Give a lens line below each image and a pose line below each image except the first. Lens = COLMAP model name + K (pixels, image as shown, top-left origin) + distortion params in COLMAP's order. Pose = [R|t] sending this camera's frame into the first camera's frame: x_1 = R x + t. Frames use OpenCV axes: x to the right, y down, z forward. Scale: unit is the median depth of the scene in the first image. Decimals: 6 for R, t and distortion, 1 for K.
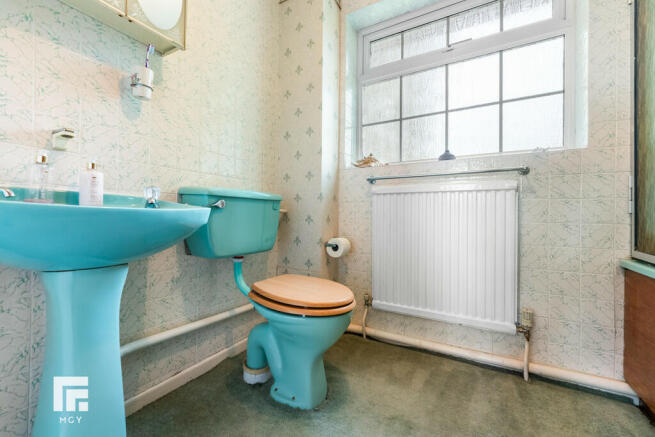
lens RADIAL K [[262.4, 0, 326.1], [0, 262.4, 216.1], [0, 0, 1]] dist [0.000651, 0.000308]
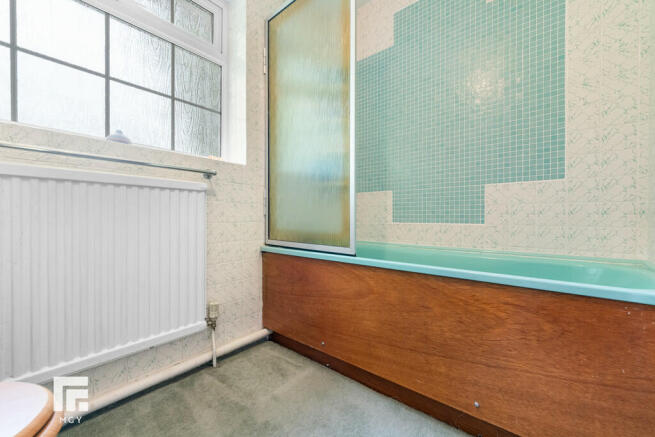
lens RADIAL K [[262.4, 0, 326.0], [0, 262.4, 215.9], [0, 0, 1]] dist [0.000651, 0.000308]
pose [[0.191628, -0.007284, 0.981441, -0.226879], [-0.003939, 0.999959, 0.008190, -0.016125], [-0.981460, -0.005435, 0.191591, 0.342458]]
